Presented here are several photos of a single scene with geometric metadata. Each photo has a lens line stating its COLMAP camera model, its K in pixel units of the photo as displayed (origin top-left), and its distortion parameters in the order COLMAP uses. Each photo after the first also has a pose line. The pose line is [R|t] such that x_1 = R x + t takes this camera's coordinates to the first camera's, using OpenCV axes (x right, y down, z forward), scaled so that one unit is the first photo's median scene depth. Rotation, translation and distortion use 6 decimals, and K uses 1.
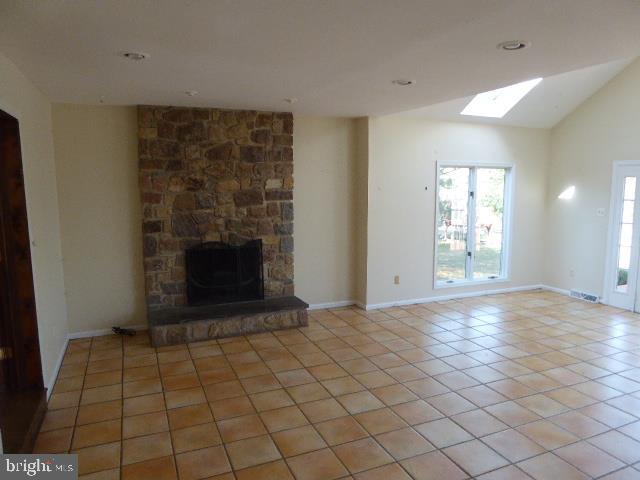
lens RADIAL K [[461.6, 0, 321.5], [0, 461.6, 235.5], [0, 0, 1]] dist [-0.029501, 0.012815]
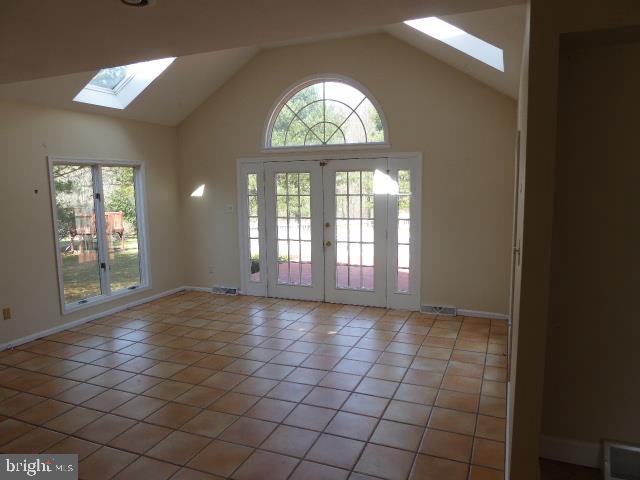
lens RADIAL K [[461.6, 0, 323.1], [0, 461.6, 236.2], [0, 0, 1]] dist [-0.029501, 0.012815]
pose [[0.717405, -0.096613, 0.689925, 0.036871], [0.101837, 0.994242, 0.033334, -0.001506], [-0.689173, 0.046346, 0.723113, 0.115652]]
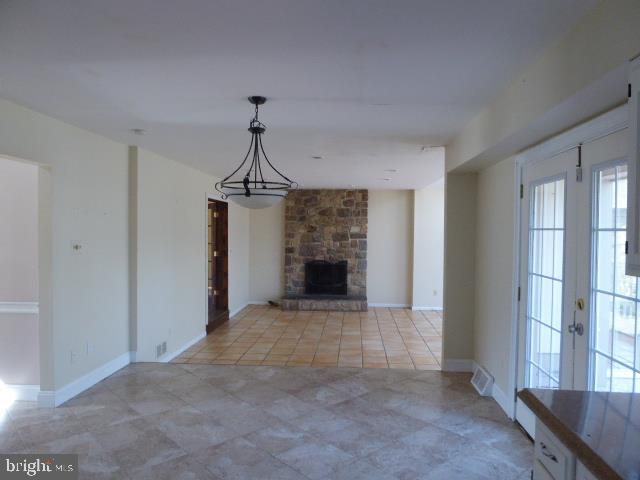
lens RADIAL K [[461.6, 0, 324.8], [0, 461.6, 236.1], [0, 0, 1]] dist [-0.029501, 0.012815]
pose [[0.892890, 0.020980, -0.449786, 0.596601], [-0.066855, 0.994019, -0.086352, 0.074839], [0.445284, 0.107173, 0.888952, -0.626572]]
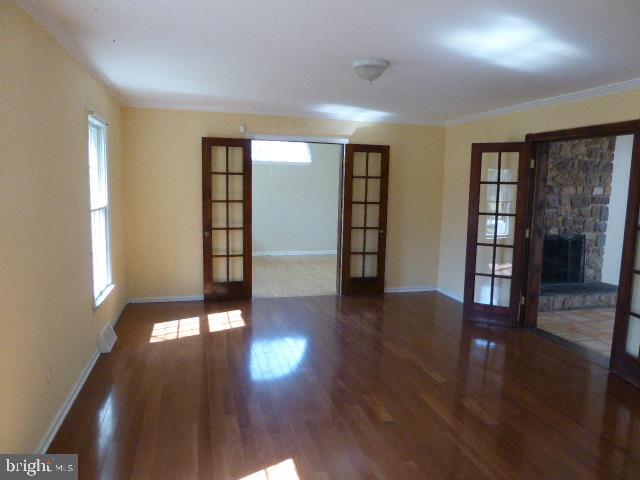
lens RADIAL K [[461.6, 0, 322.2], [0, 461.6, 237.3], [0, 0, 1]] dist [-0.029501, 0.012815]
pose [[0.990808, 0.049454, -0.125910, -0.694904], [-0.050143, 0.998739, -0.002308, 0.054741], [0.125637, 0.008600, 0.992039, -0.326943]]
